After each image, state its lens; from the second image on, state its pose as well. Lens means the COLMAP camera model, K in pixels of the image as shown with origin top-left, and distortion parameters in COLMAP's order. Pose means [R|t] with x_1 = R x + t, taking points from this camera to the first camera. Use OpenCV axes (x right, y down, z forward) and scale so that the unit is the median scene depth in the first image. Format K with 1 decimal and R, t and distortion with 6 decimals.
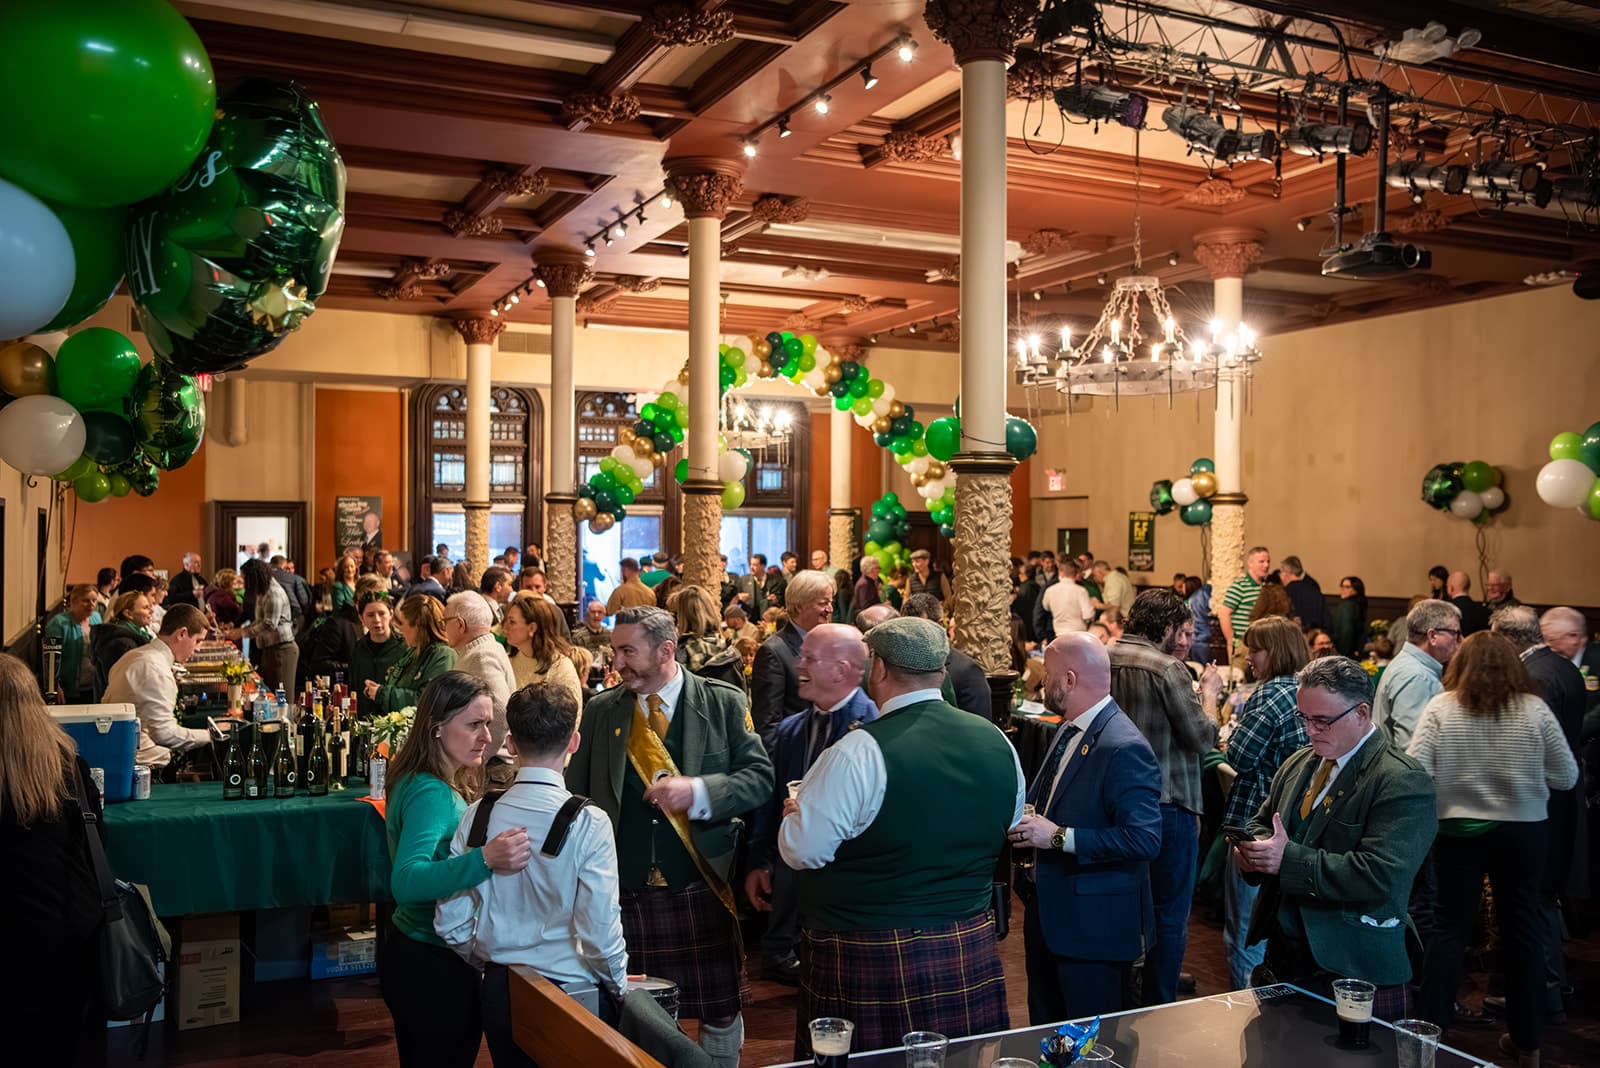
lens RADIAL K [[1462.8, 0, 800.0], [0, 1462.8, 534.0], [0, 0, 1]] dist [-0.005417, -0.000508]
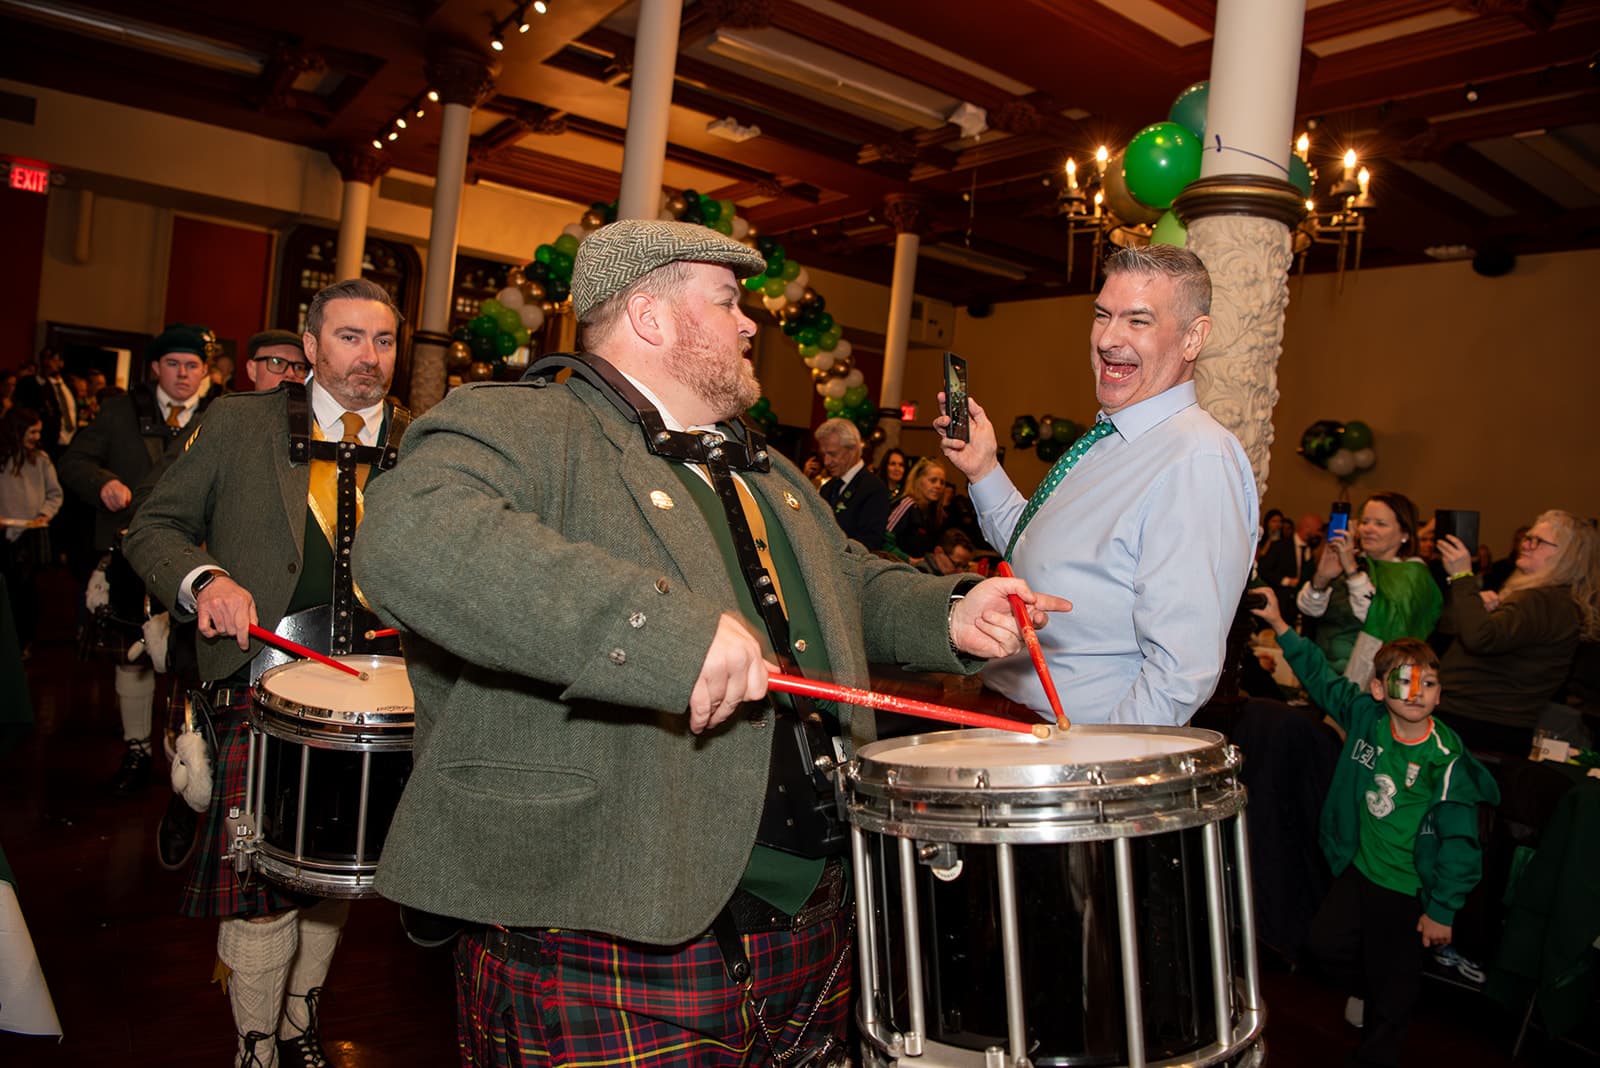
lens RADIAL K [[1122.1, 0, 800.0], [0, 1122.1, 534.0], [0, 0, 1]] dist [-0.098428, 0.069914]
pose [[0.981583, 0.094796, 0.165857, -0.040062], [-0.103795, 0.993514, 0.046437, 0.030569], [-0.160380, -0.062797, 0.985056, 0.263612]]
